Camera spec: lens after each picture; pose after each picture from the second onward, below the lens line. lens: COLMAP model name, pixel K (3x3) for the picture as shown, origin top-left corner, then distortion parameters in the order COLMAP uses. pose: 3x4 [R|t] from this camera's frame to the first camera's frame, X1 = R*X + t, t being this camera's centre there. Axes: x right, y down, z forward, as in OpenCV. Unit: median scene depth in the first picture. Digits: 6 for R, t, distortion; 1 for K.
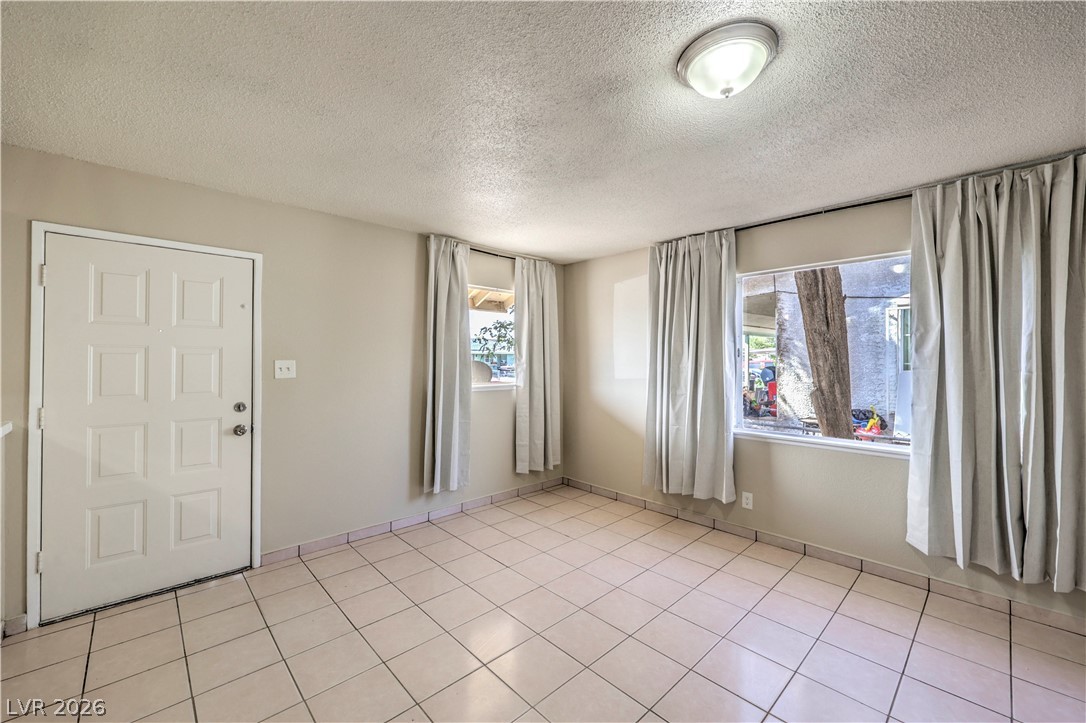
lens RADIAL K [[435.4, 0, 541.3], [0, 435.4, 356.3], [0, 0, 1]] dist [-0.000681, -0.001473]
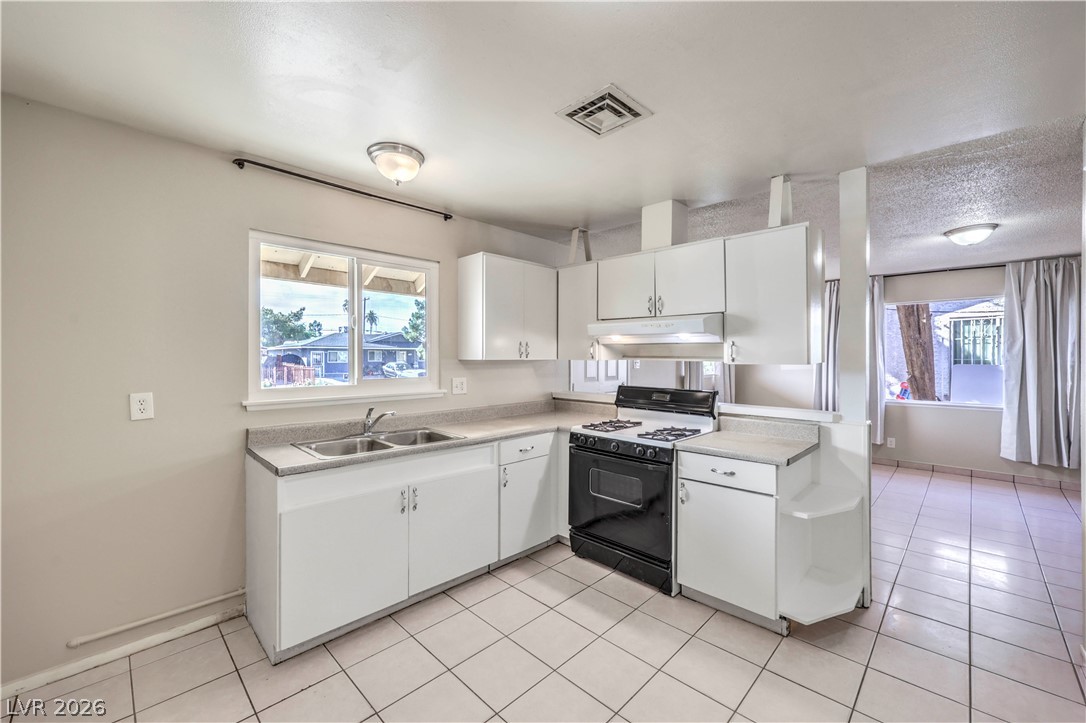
lens RADIAL K [[435.4, 0, 540.3], [0, 435.4, 359.2], [0, 0, 1]] dist [-0.000681, -0.001473]
pose [[0.999470, -0.002158, 0.032472, -1.187015], [0.001817, 0.999943, 0.010534, -0.002578], [-0.032493, -0.010470, 0.999417, -0.776505]]
